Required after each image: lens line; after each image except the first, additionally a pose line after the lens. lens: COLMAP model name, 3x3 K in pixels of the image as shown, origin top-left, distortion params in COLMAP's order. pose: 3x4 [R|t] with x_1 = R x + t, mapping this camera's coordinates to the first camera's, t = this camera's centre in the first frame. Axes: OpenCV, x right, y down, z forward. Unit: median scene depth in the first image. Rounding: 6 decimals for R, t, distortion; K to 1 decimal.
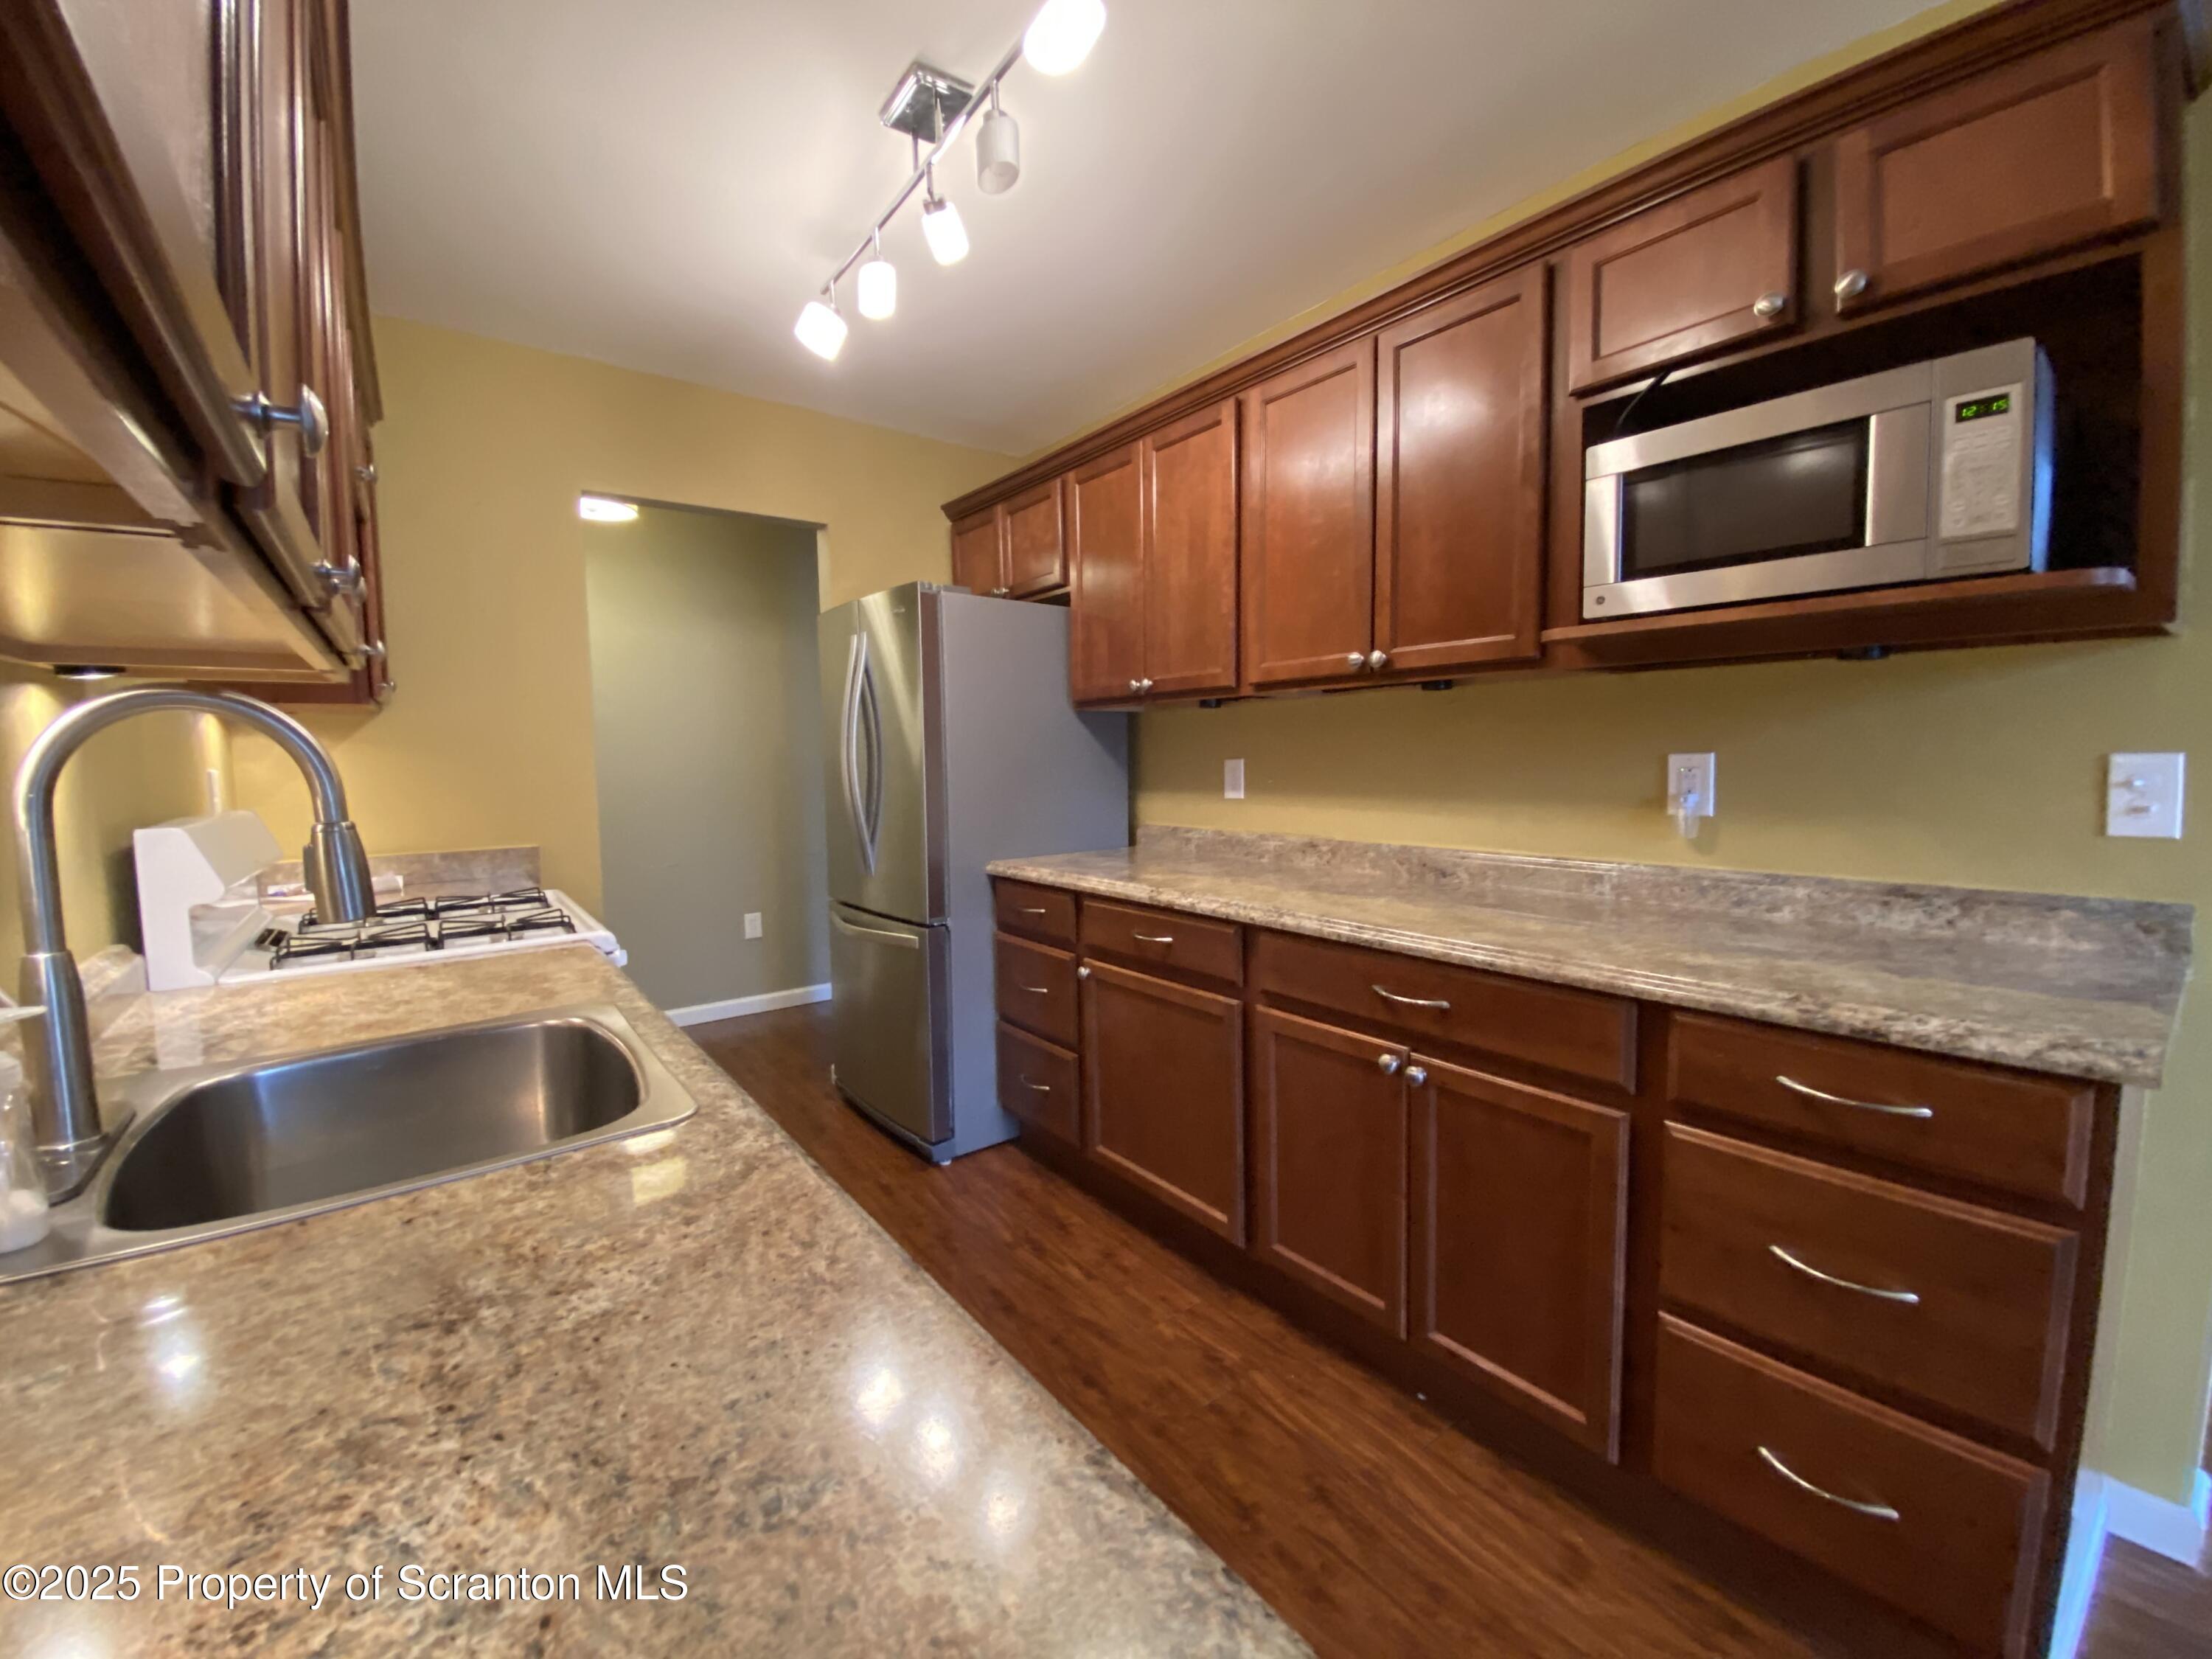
lens RADIAL K [[893.8, 0, 1088.2], [0, 893.8, 828.5], [0, 0, 1]] dist [0.004494, -0.000665]
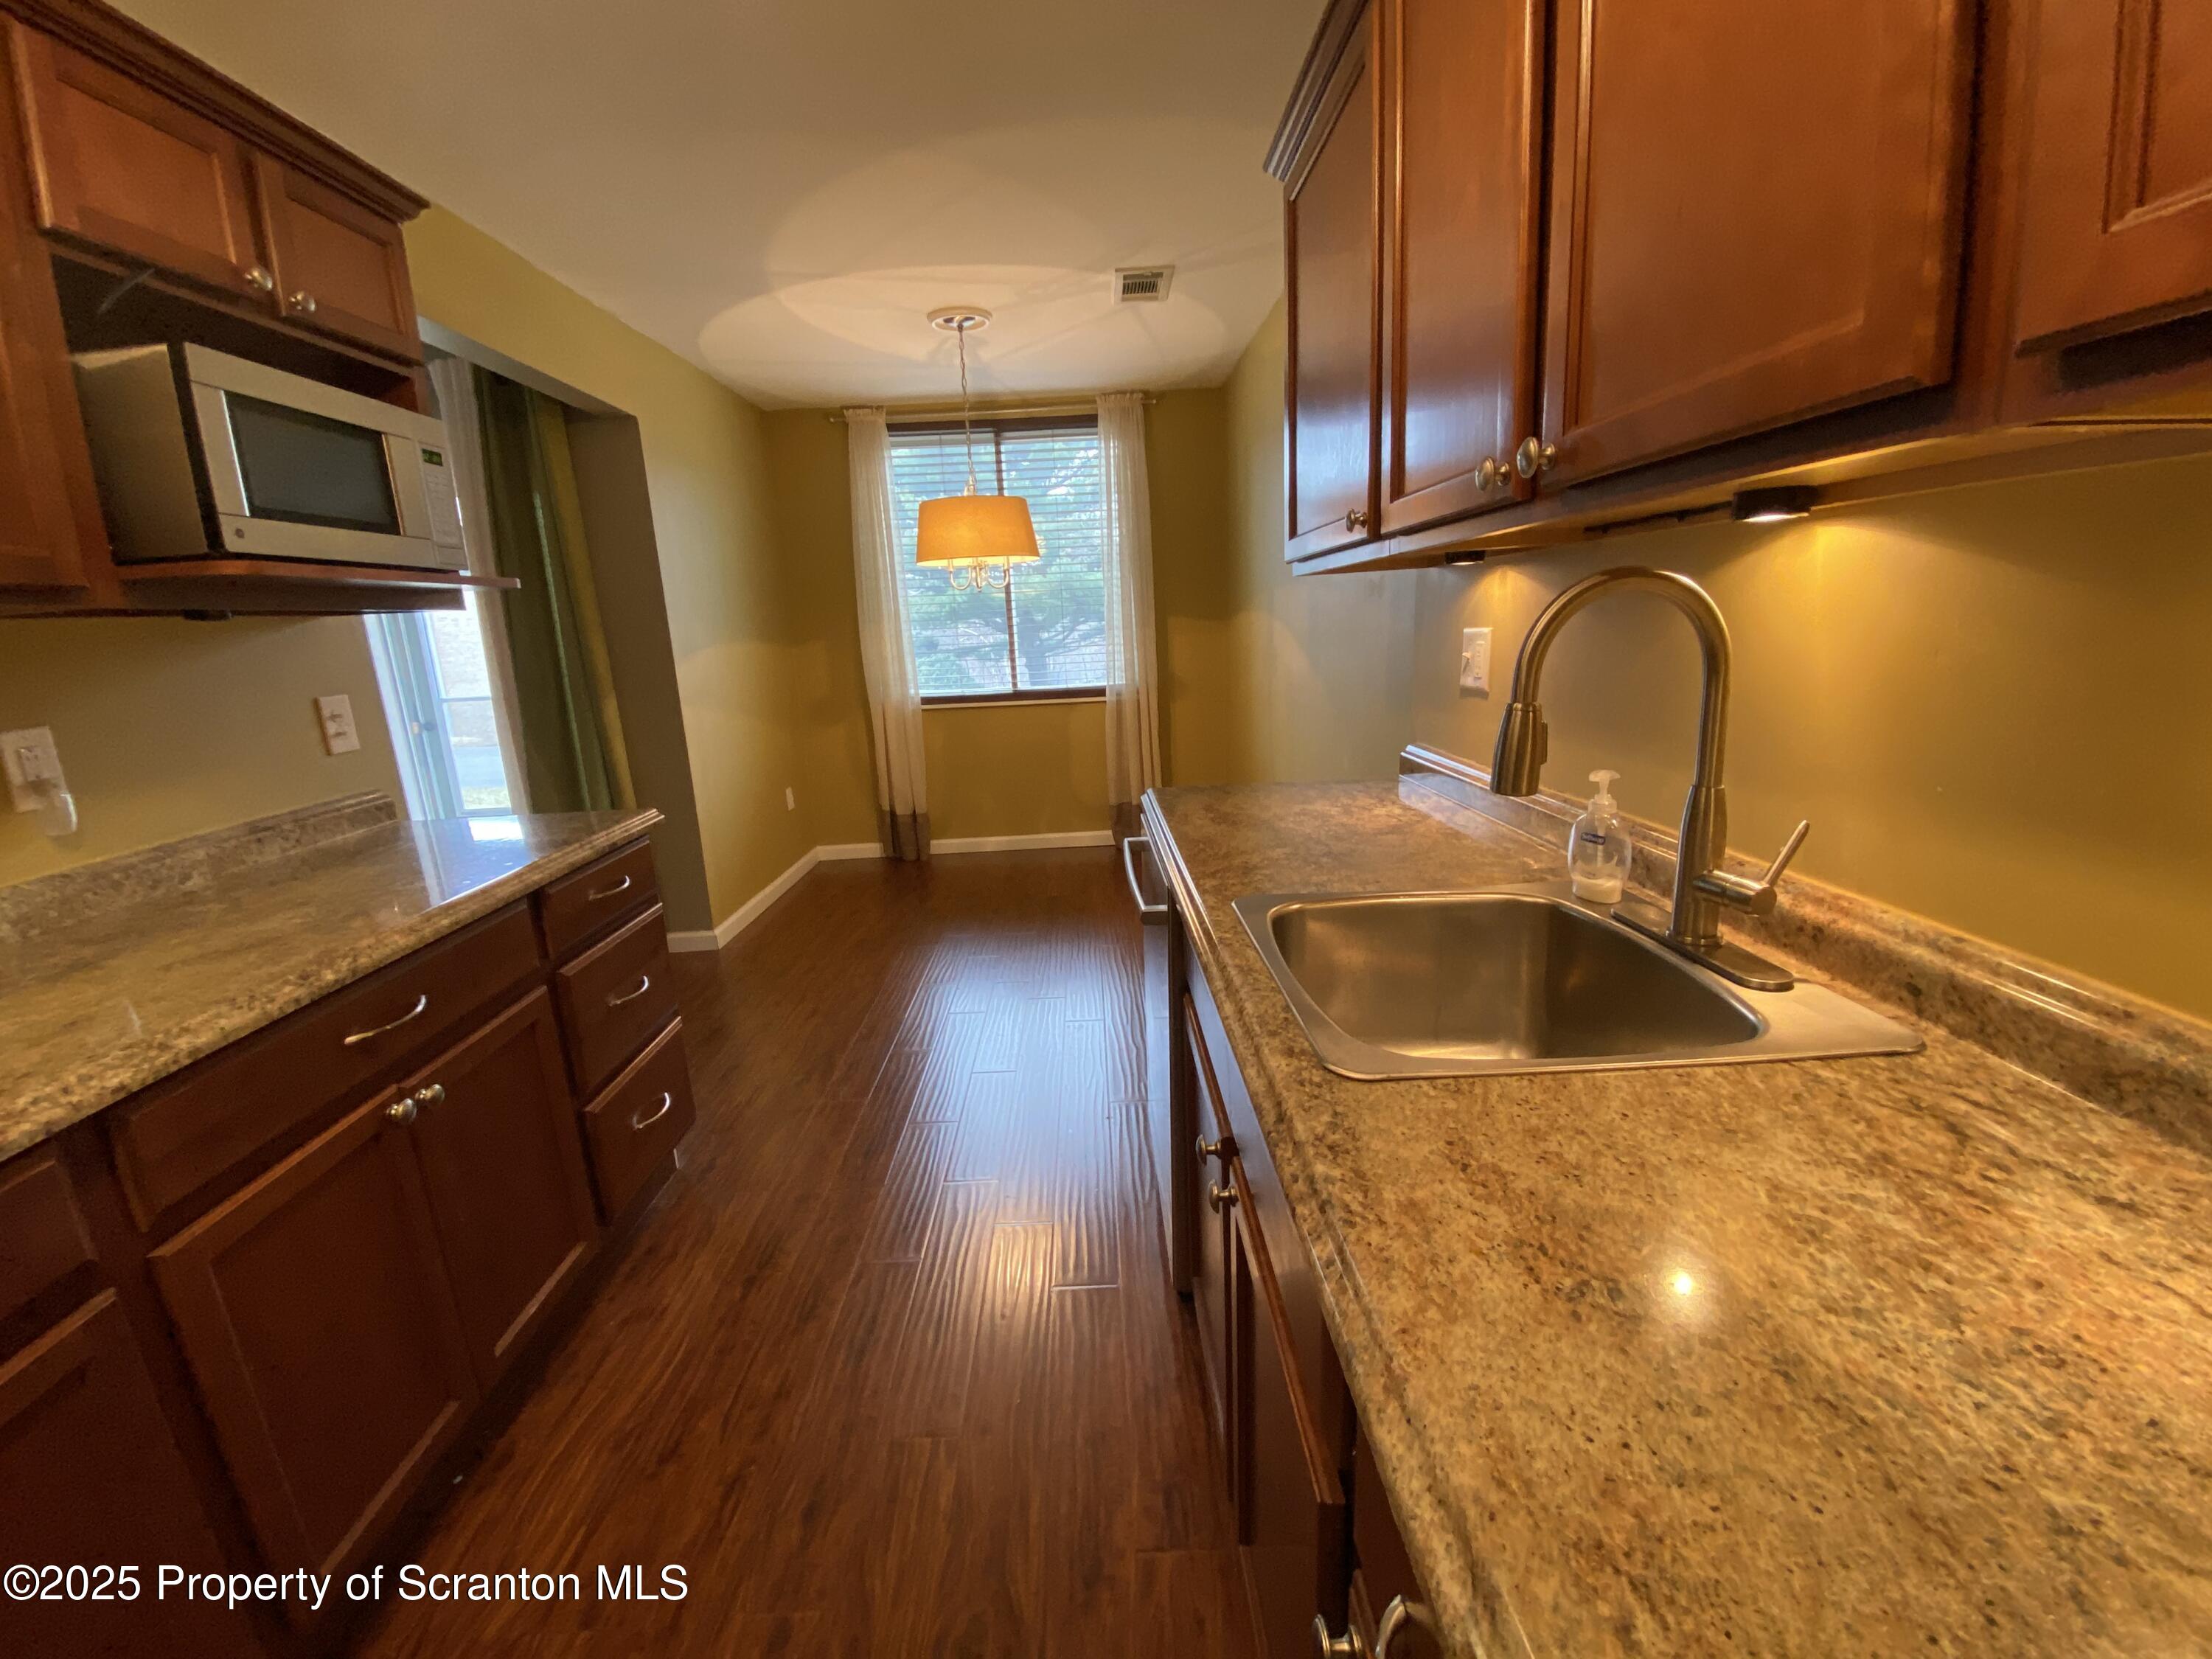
lens RADIAL K [[902.7, 0, 1098.8], [0, 902.7, 836.6], [0, 0, 1]] dist [0.008443, -0.013462]
pose [[-0.815571, -0.079739, 0.573137, -0.467586], [0.108102, 0.952027, 0.286283, -0.099195], [-0.568470, 0.295441, -0.767825, 0.951275]]
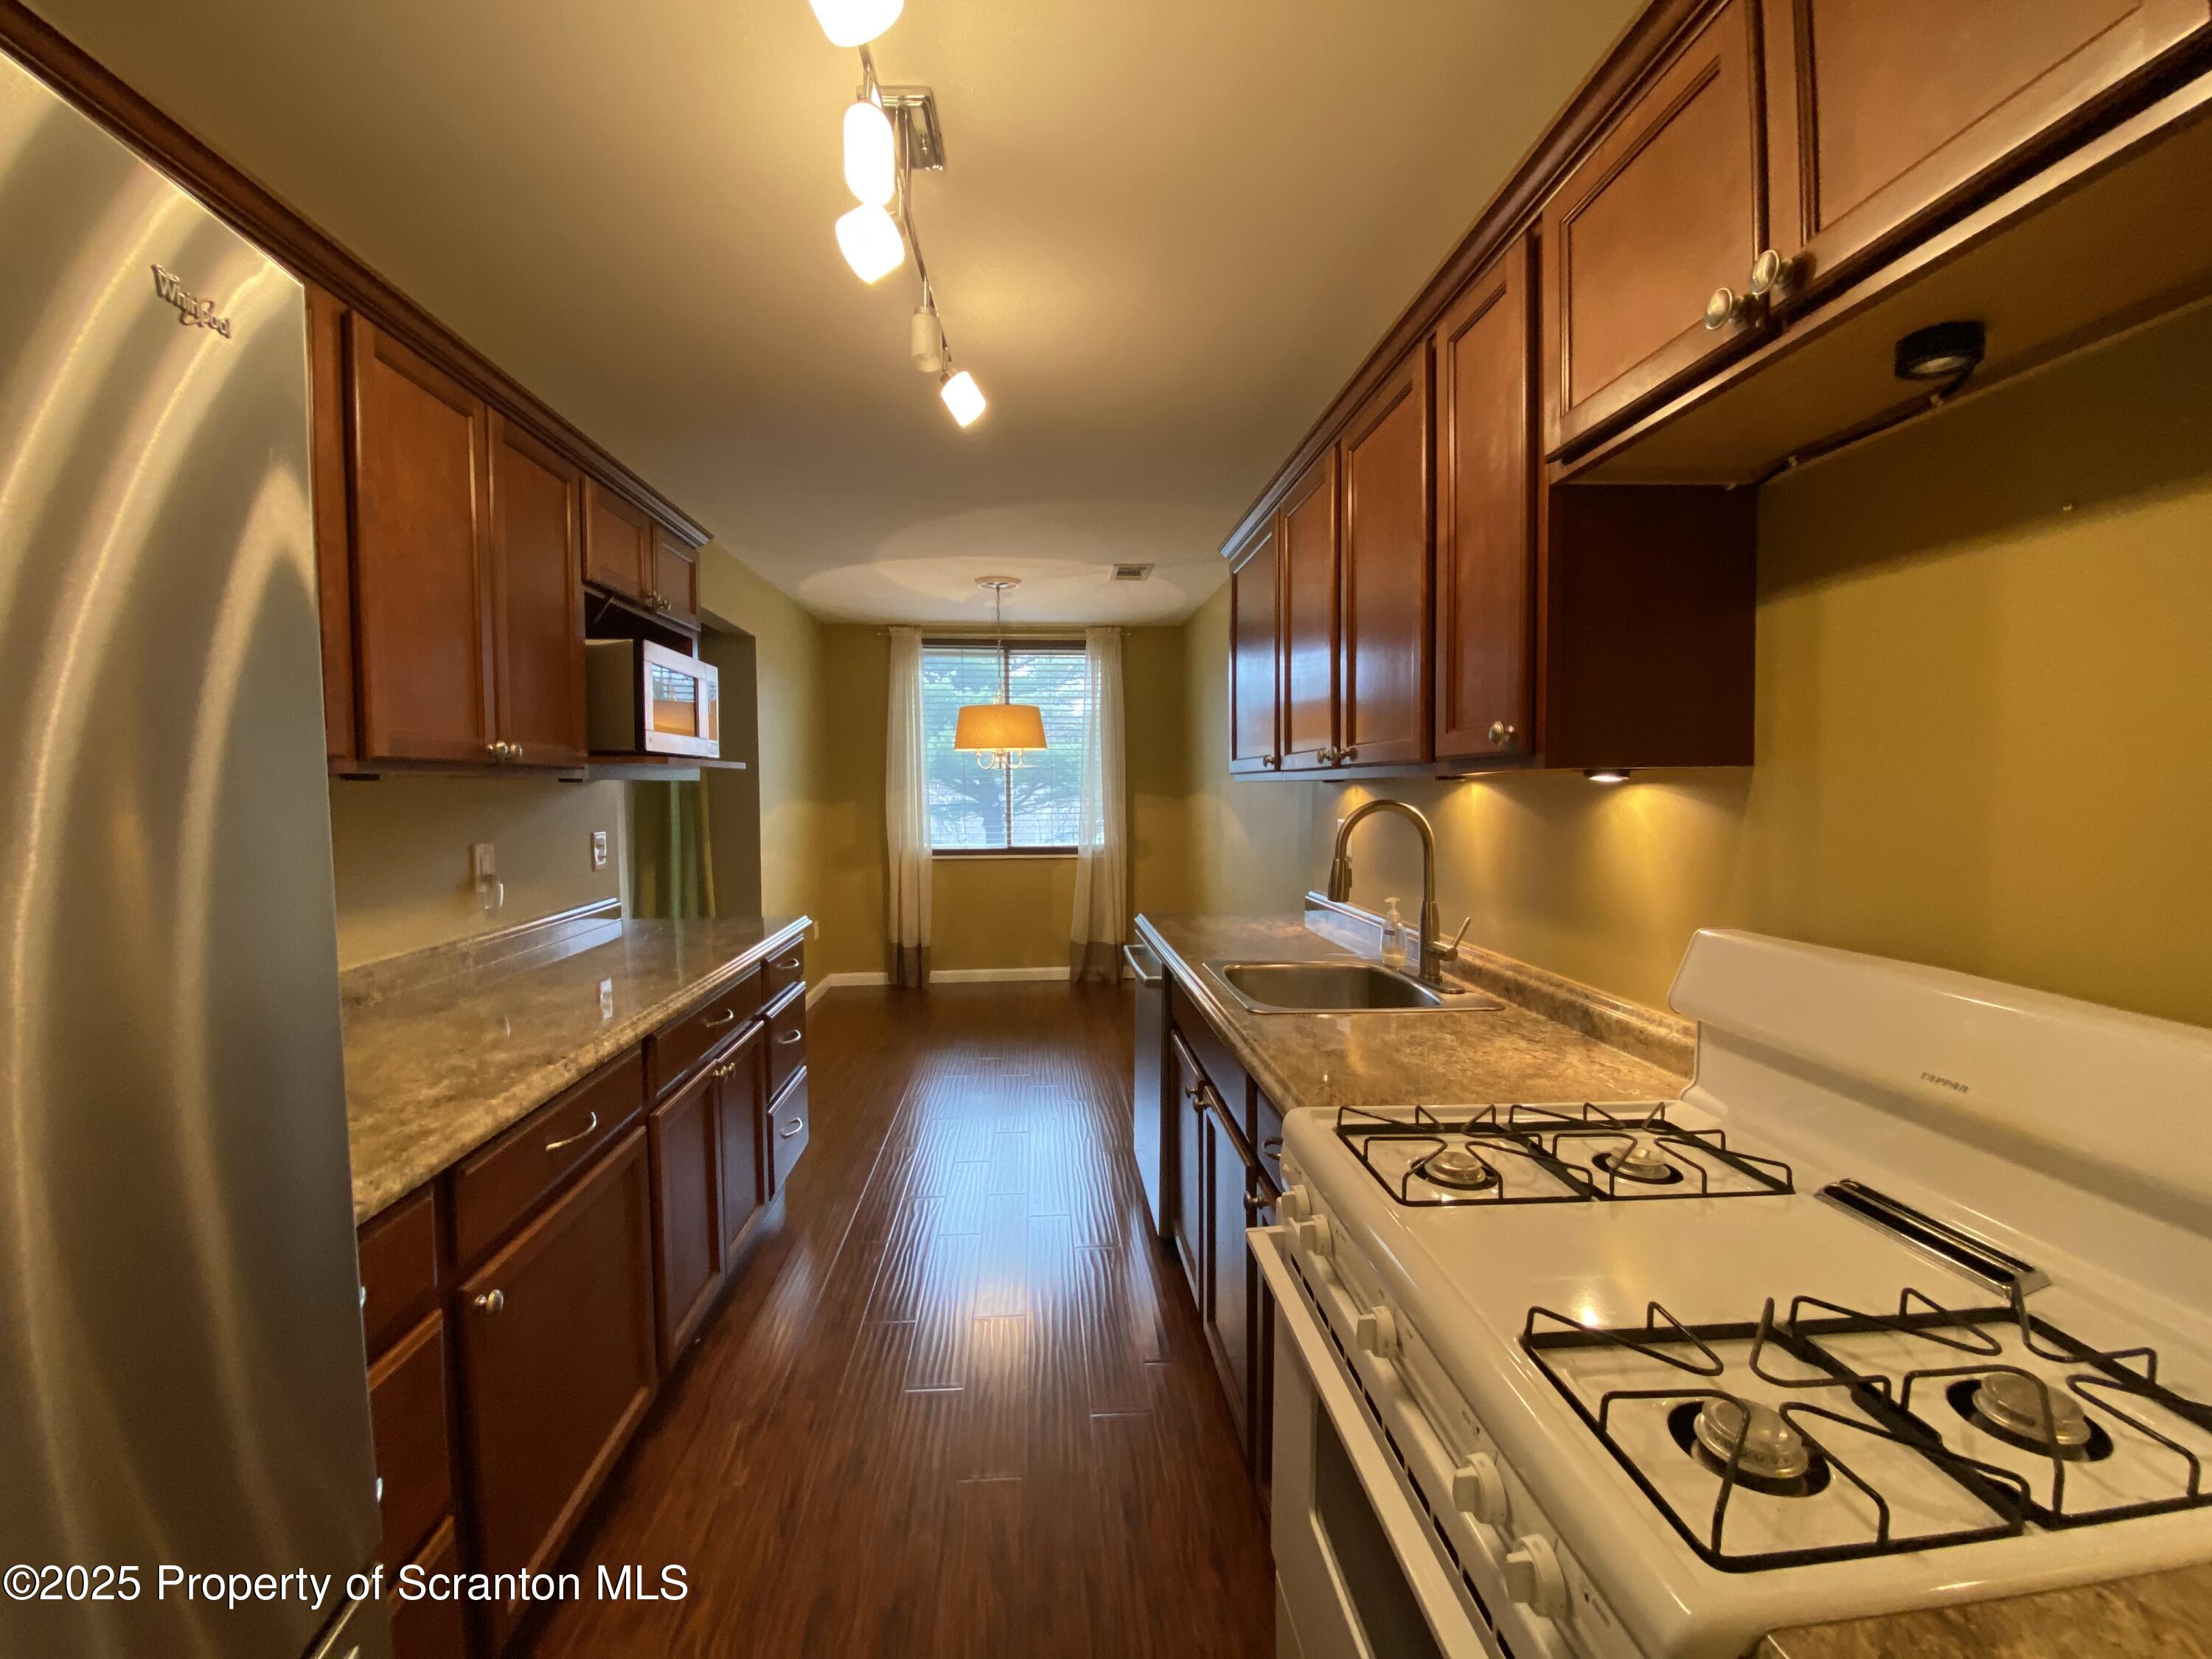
lens RADIAL K [[902.7, 0, 1086.3], [0, 902.7, 826.1], [0, 0, 1]] dist [0.008443, -0.013462]
pose [[-0.841271, -0.002687, 0.540607, -0.674564], [0.064066, 0.992446, 0.104630, -0.166778], [-0.536805, 0.122657, -0.834743, 1.427902]]
